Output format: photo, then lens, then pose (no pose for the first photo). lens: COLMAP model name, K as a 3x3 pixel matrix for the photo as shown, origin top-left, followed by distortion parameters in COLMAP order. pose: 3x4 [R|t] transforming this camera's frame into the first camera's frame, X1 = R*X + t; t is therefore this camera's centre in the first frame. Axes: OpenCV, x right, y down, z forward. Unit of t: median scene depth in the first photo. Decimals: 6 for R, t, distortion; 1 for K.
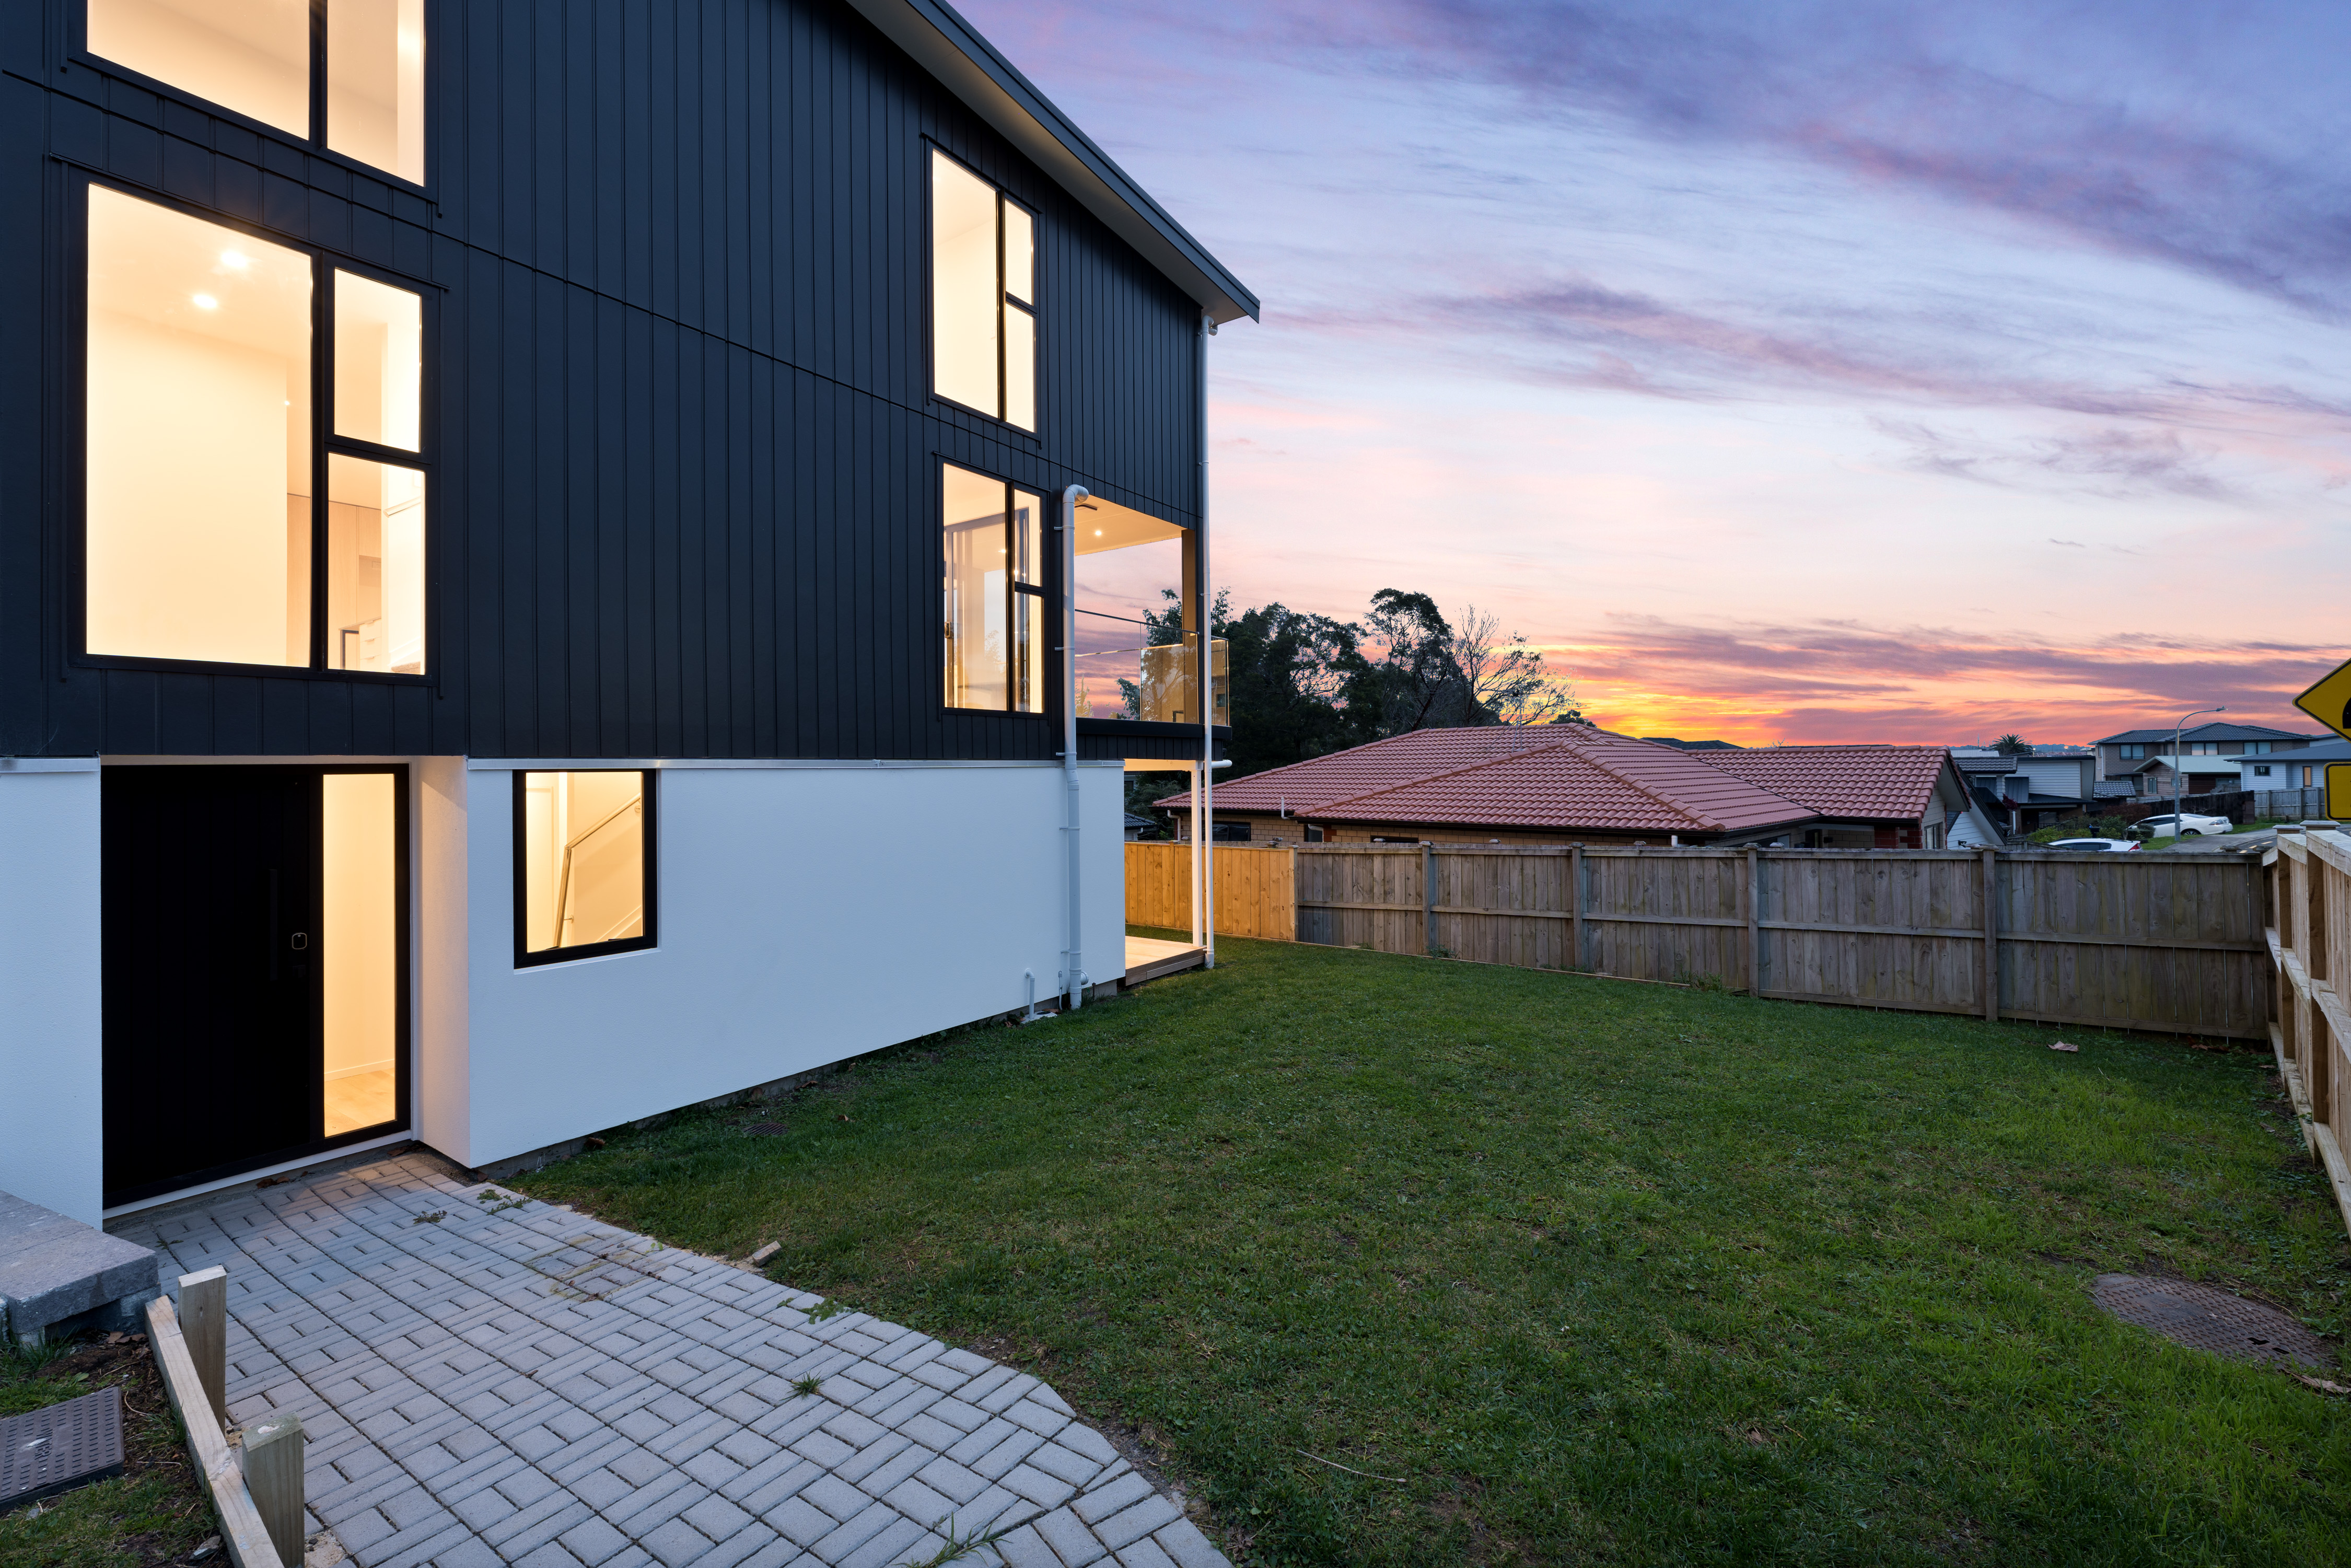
lens RADIAL K [[1043.2, 0, 1175.5], [0, 1043.2, 784.0], [0, 0, 1]] dist [0.000560, -0.000033]
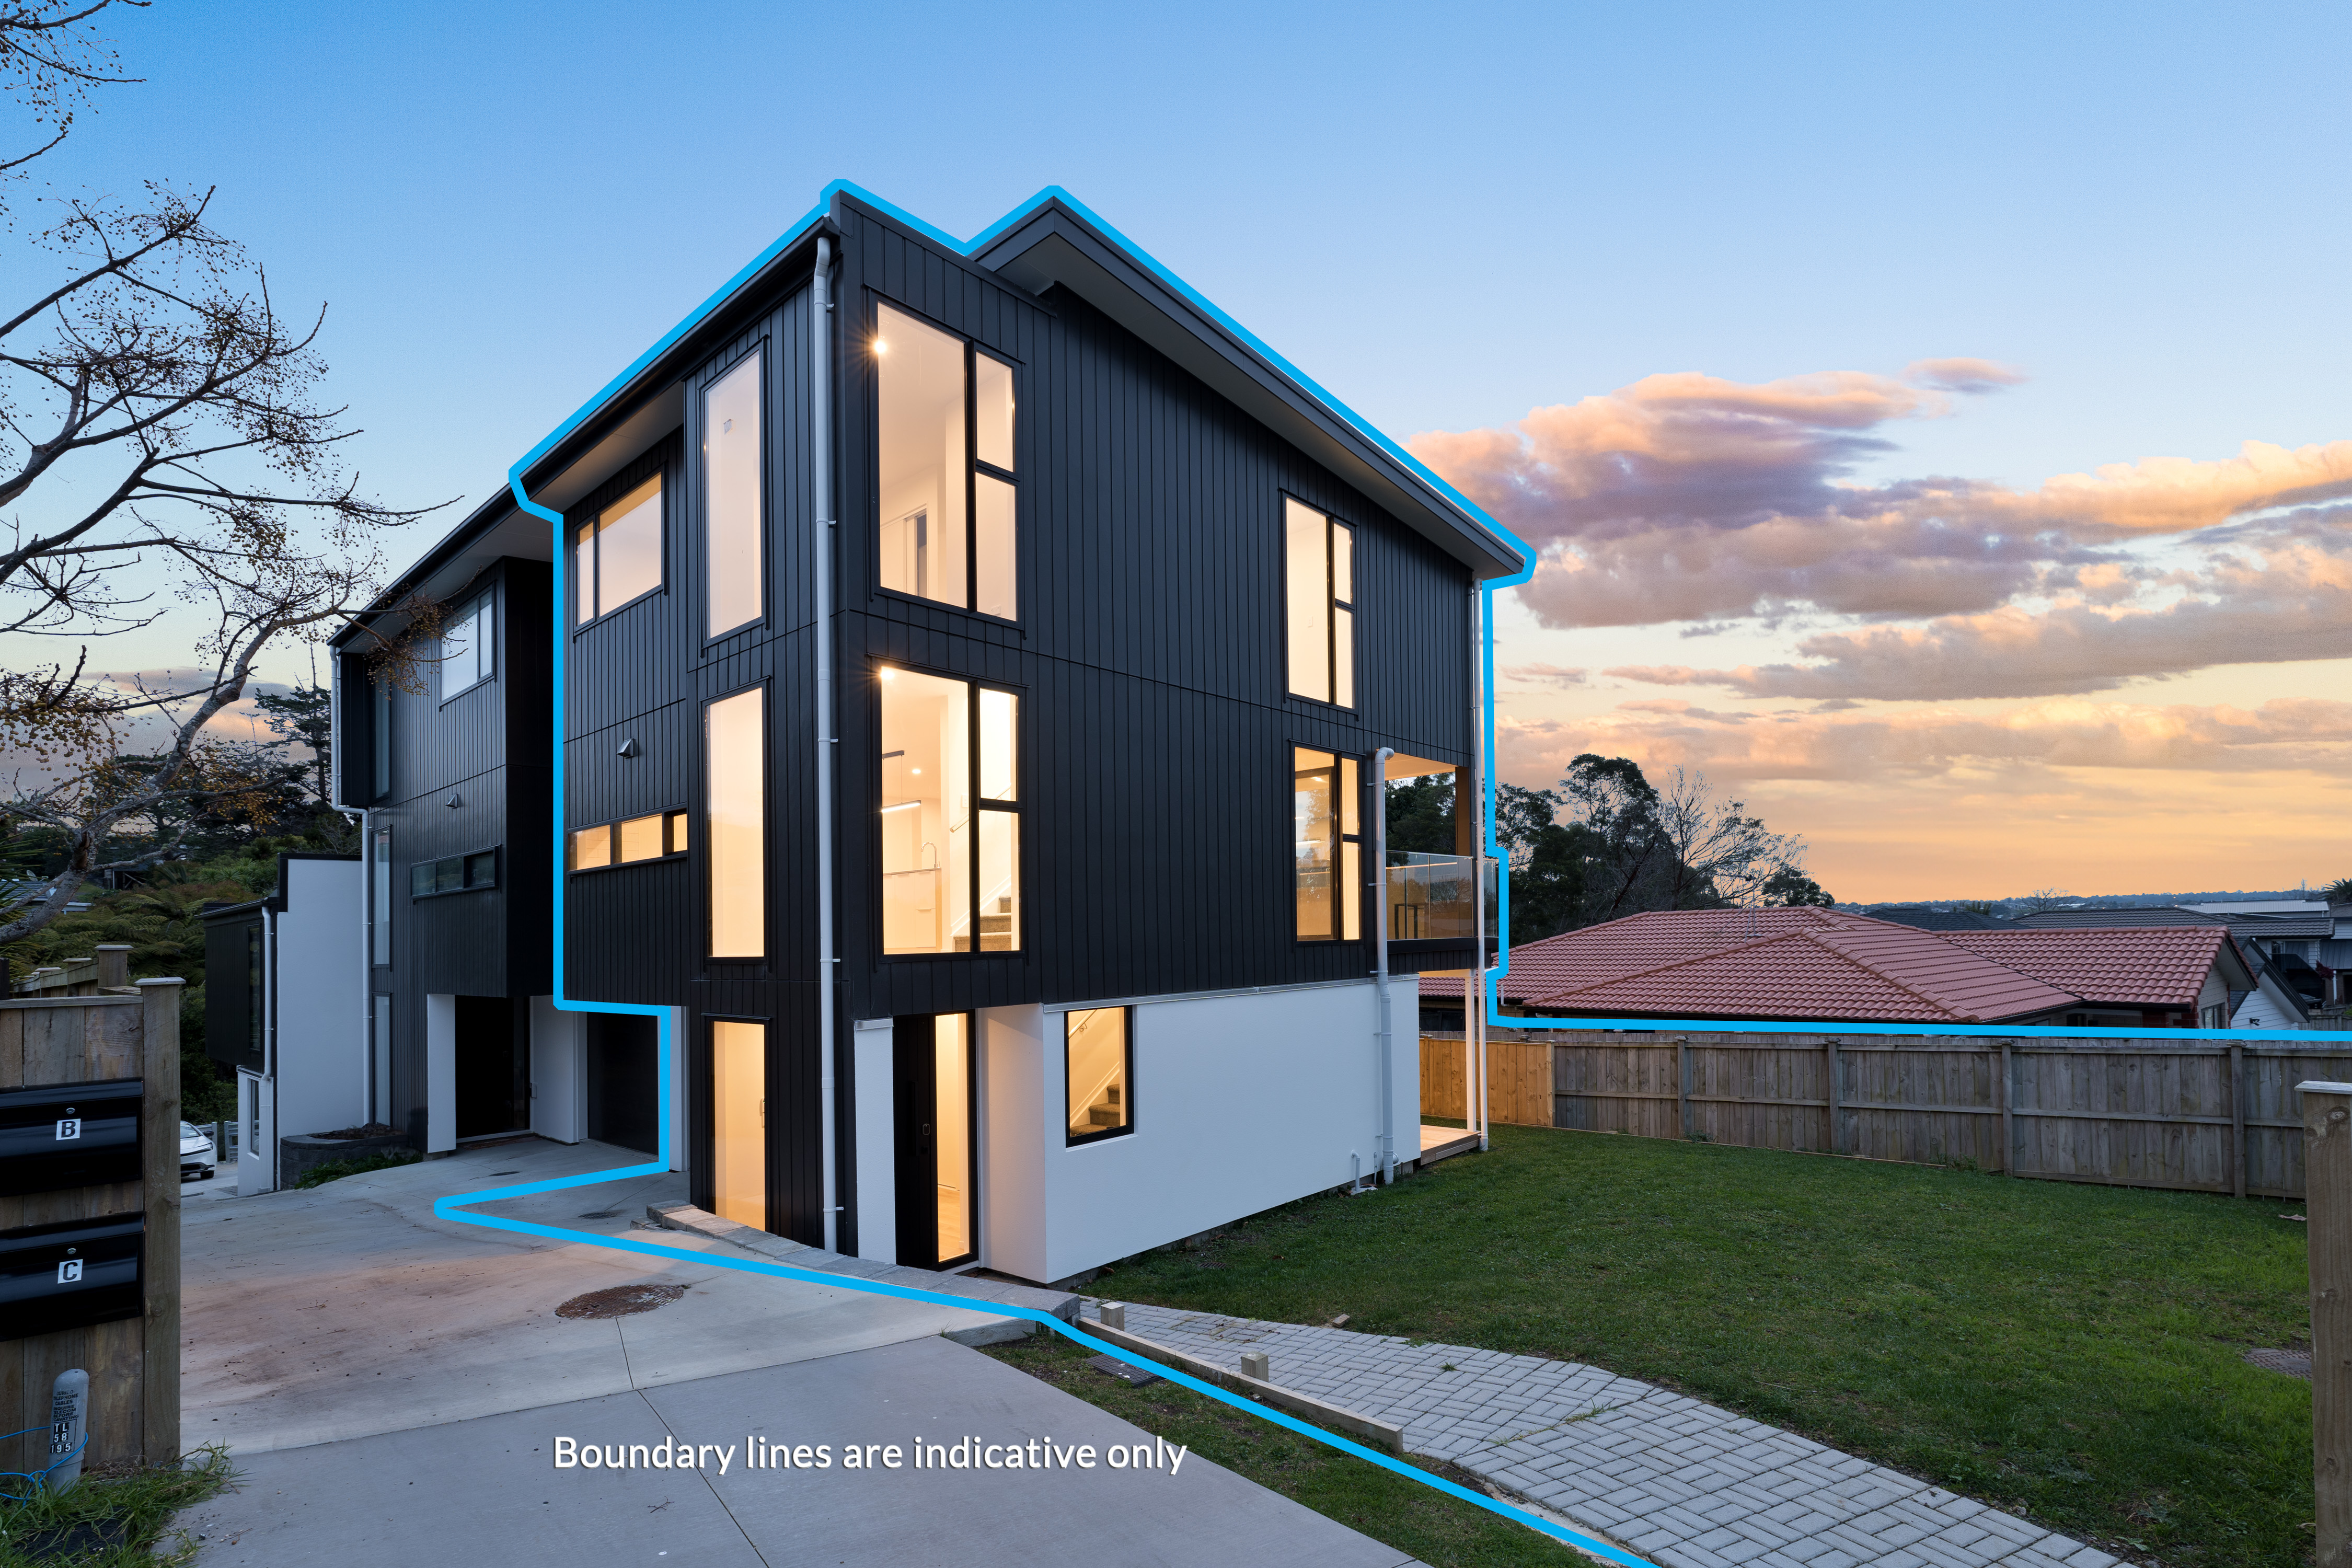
lens RADIAL K [[1101.4, 0, 1179.9], [0, 1101.4, 989.0], [0, 0, 1]] dist [0.000991, 0.000090]
pose [[0.989842, -0.019124, -0.140880, -0.155420], [0.022818, 0.999436, 0.024652, -0.046528], [0.140329, -0.027616, 0.989720, -0.289705]]
